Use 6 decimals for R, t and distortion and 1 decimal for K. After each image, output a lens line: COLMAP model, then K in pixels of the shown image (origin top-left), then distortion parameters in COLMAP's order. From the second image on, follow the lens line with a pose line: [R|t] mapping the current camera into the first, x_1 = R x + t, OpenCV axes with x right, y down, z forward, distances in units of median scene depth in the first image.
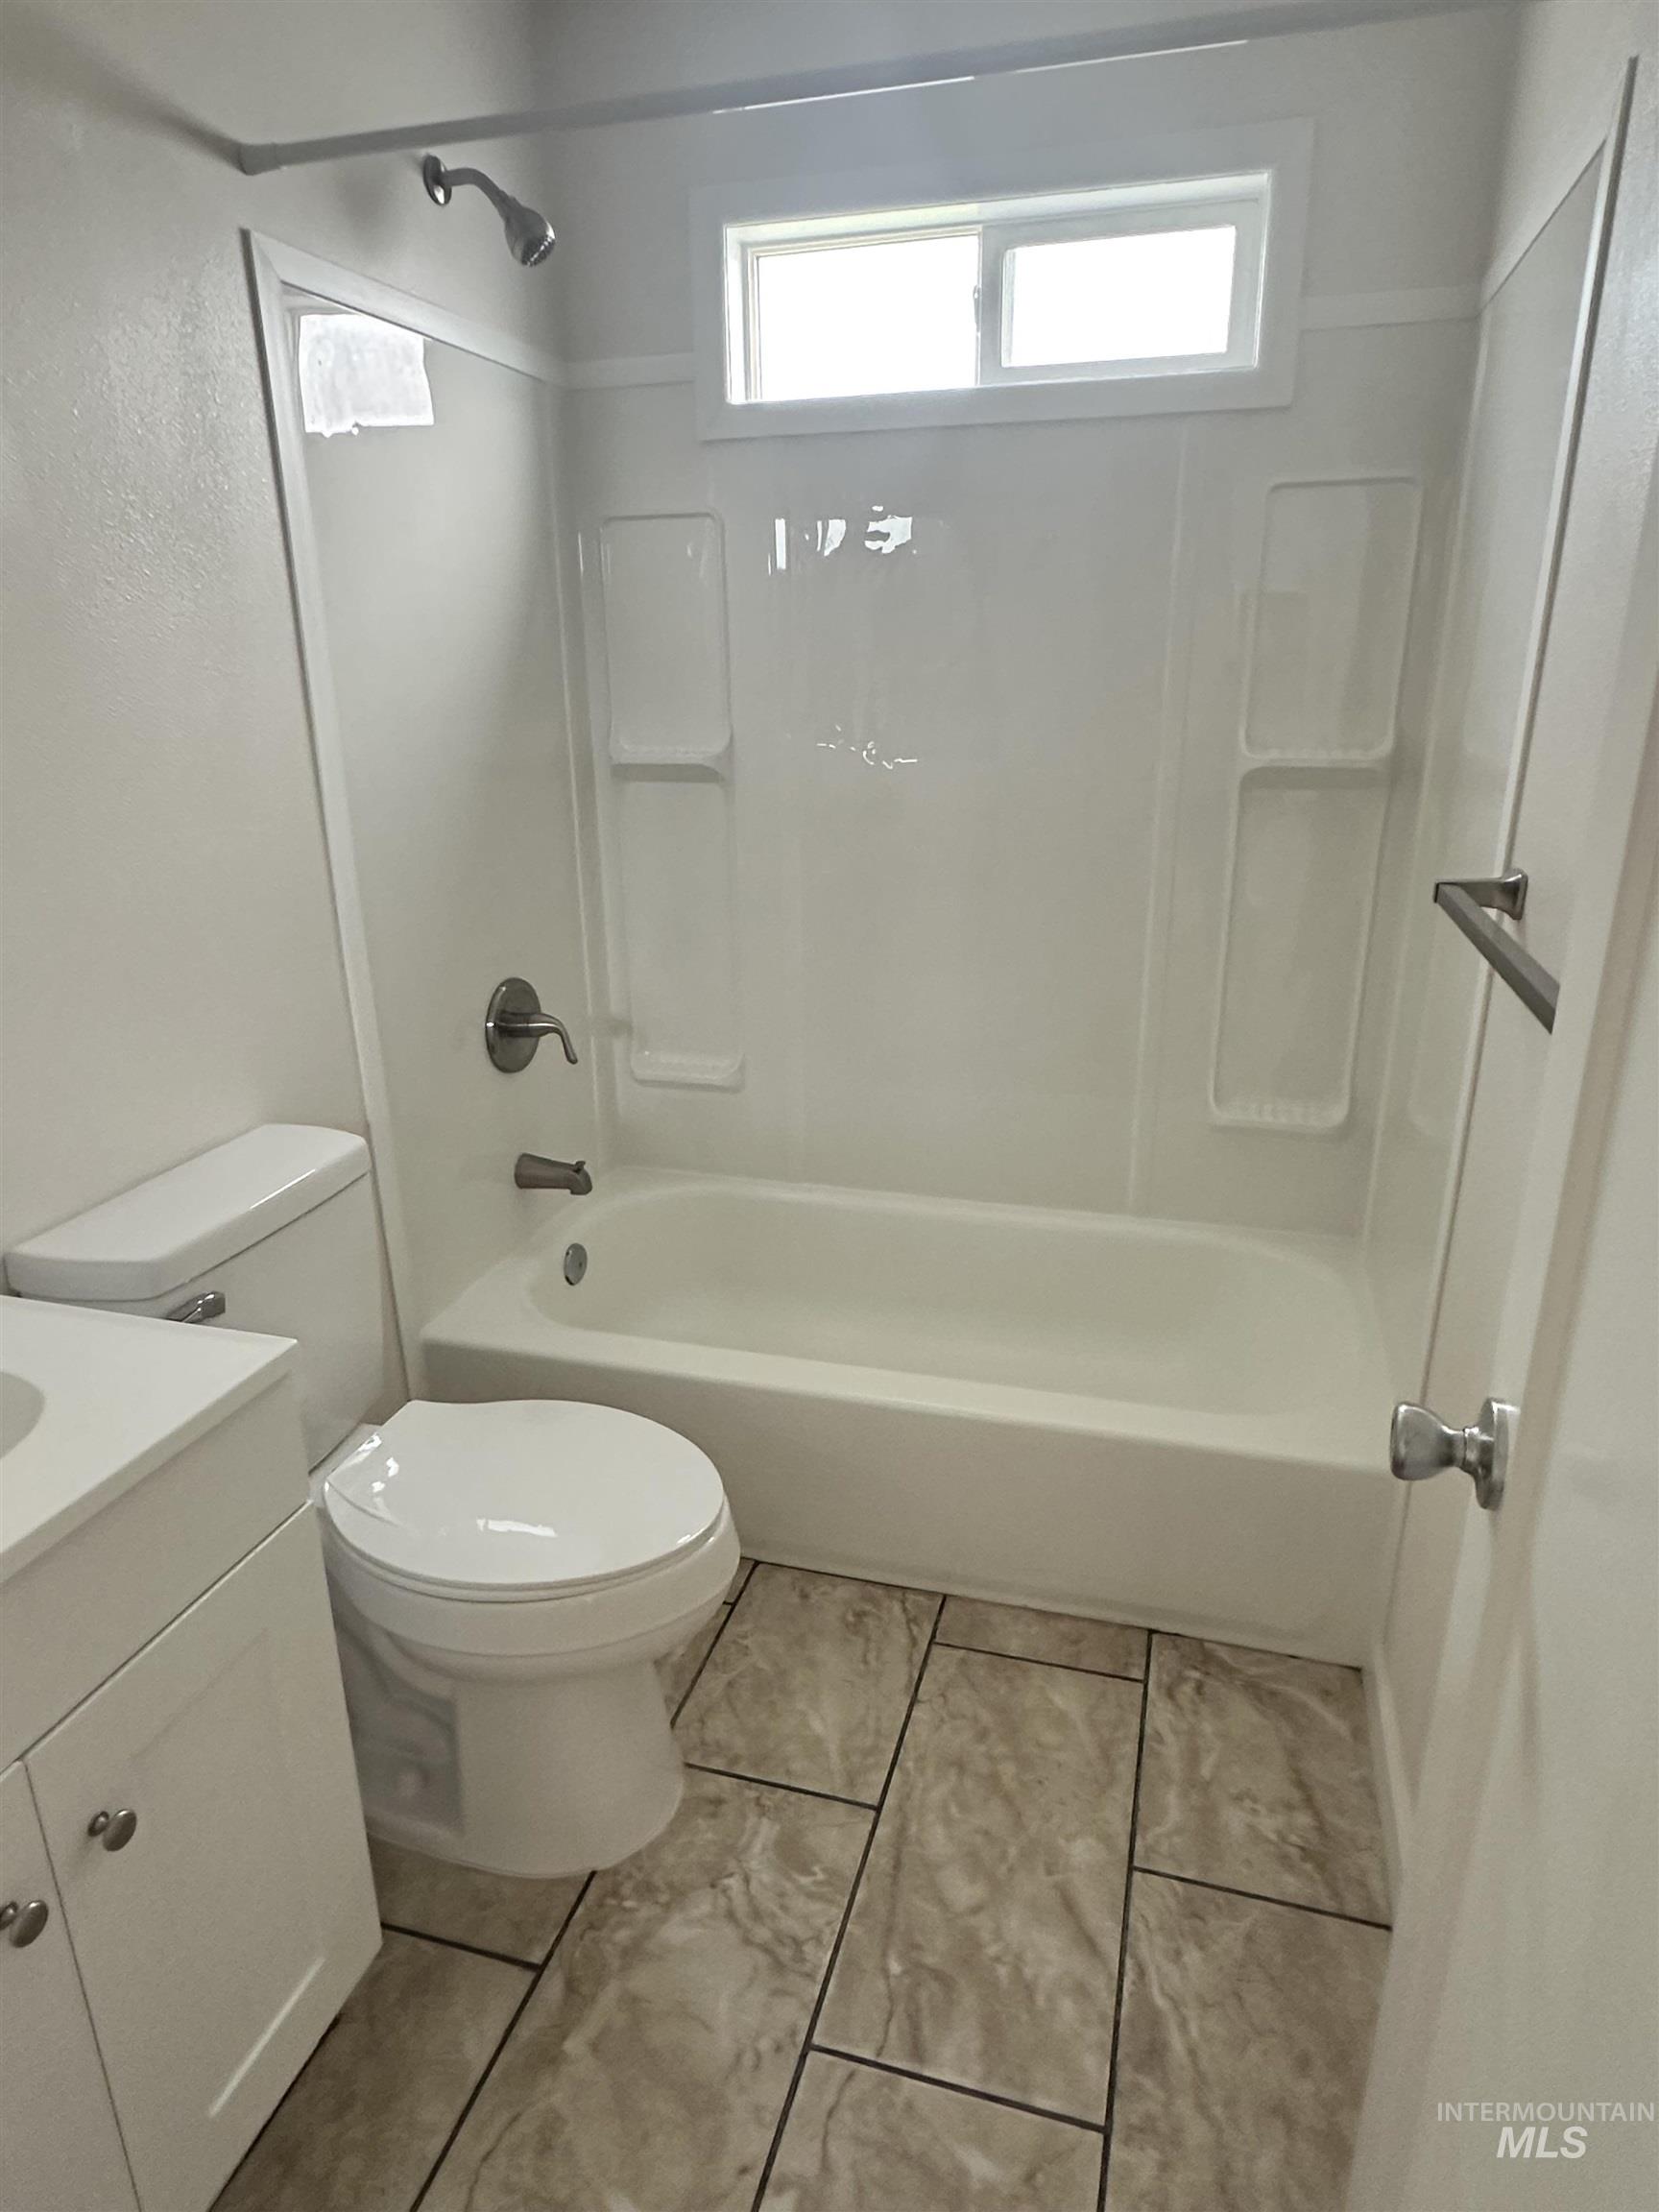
lens RADIAL K [[1290.1, 0, 833.5], [0, 1290.1, 1119.4], [0, 0, 1]] dist [-0.019857, 0.001153]
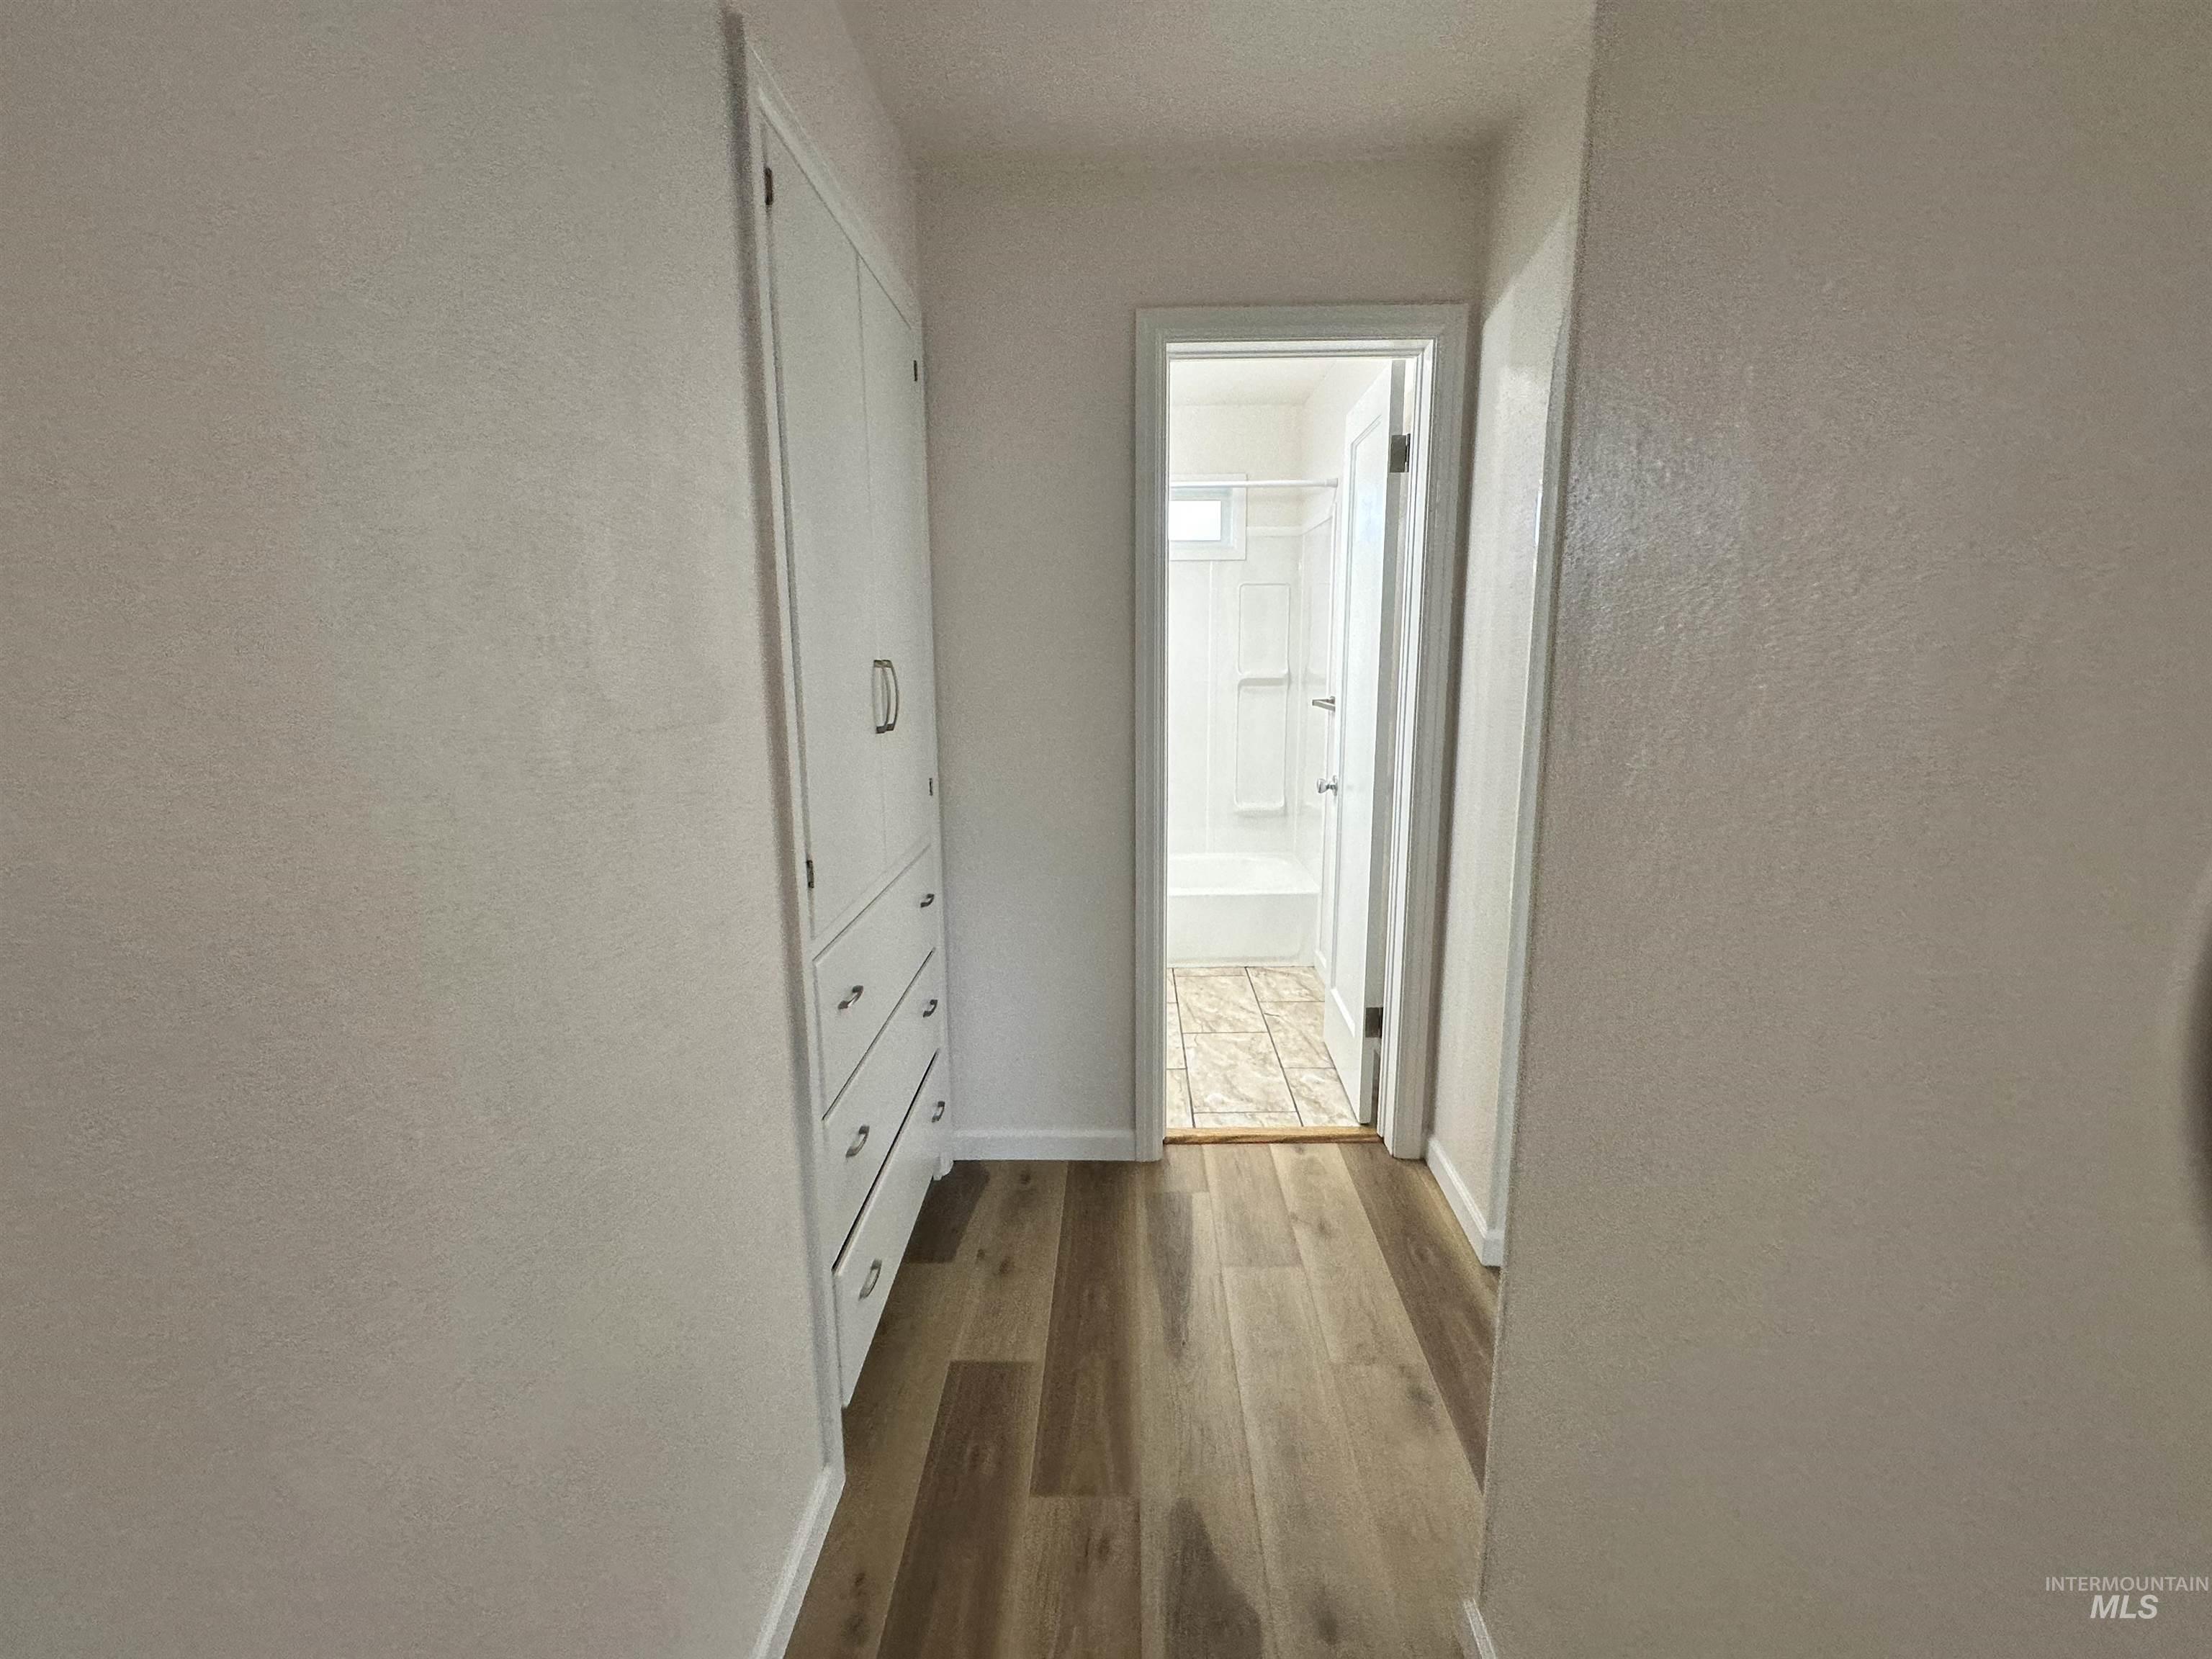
lens RADIAL K [[995.7, 0, 1107.8], [0, 995.7, 817.6], [0, 0, 1]] dist [-0.000299, -0.000462]
pose [[0.966228, -0.045649, 0.253613, -0.821064], [0.087098, 0.984115, -0.154699, 0.527204], [-0.242522, 0.171564, 0.954855, -1.519528]]
